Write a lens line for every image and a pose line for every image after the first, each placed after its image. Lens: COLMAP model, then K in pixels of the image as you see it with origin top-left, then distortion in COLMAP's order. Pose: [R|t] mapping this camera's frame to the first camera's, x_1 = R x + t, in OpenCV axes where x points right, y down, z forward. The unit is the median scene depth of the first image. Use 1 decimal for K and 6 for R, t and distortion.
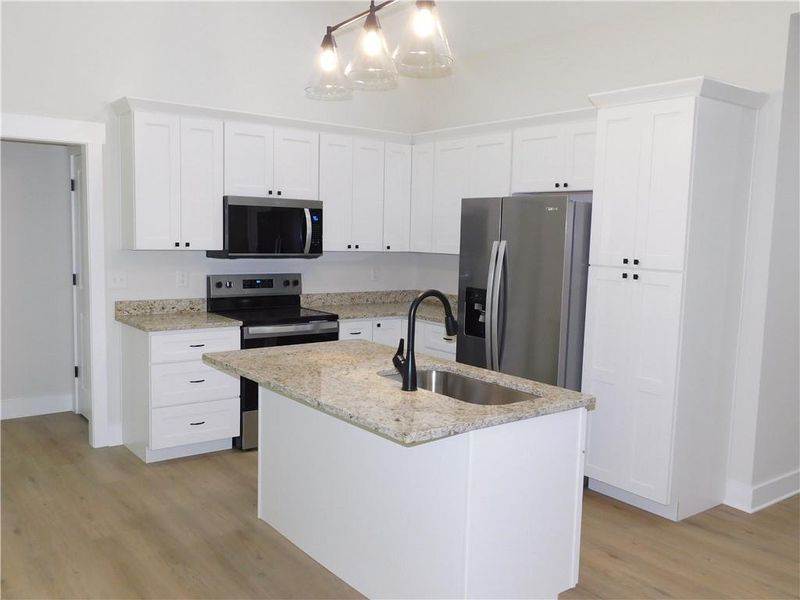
lens RADIAL K [[706.5, 0, 401.8], [0, 706.5, 303.0], [0, 0, 1]] dist [0.008426, 0.004533]
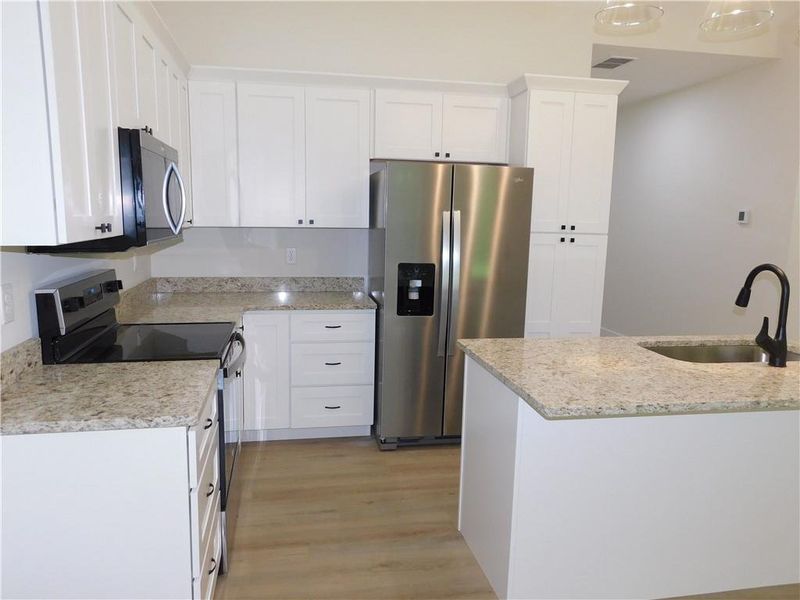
lens RADIAL K [[595.8, 0, 398.8], [0, 595.8, 302.9], [0, 0, 1]] dist [0.005201, 0.004659]
pose [[0.455481, -0.150436, 0.877443, -0.559884], [0.082380, 0.988512, 0.126715, -0.067002], [-0.886426, 0.014568, 0.462642, 0.632899]]
